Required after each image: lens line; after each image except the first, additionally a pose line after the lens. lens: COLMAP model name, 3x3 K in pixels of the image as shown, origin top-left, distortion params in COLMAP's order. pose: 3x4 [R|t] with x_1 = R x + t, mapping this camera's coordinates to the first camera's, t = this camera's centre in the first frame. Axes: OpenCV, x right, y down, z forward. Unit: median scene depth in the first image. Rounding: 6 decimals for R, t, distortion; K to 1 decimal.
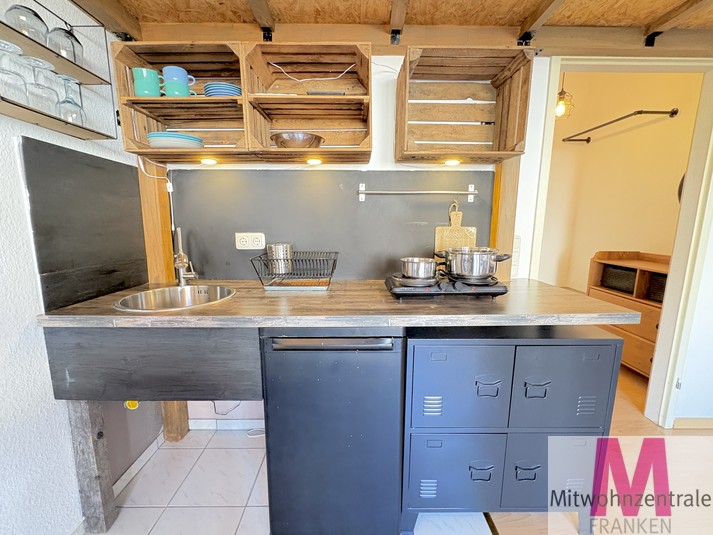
lens RADIAL K [[335.2, 0, 356.5], [0, 335.2, 267.5], [0, 0, 1]] dist [0.000653, 0.000213]
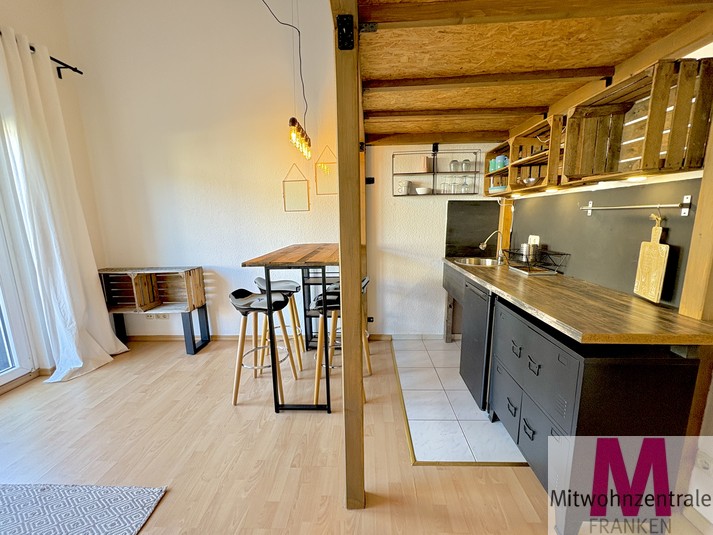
lens RADIAL K [[297.2, 0, 356.5], [0, 297.2, 267.5], [0, 0, 1]] dist [0.001387, 0.000437]
pose [[-0.051198, 0.169262, -0.984240, 1.337944], [-0.121879, 0.977107, 0.174375, -0.111513], [0.991224, 0.128886, -0.029396, 0.235360]]
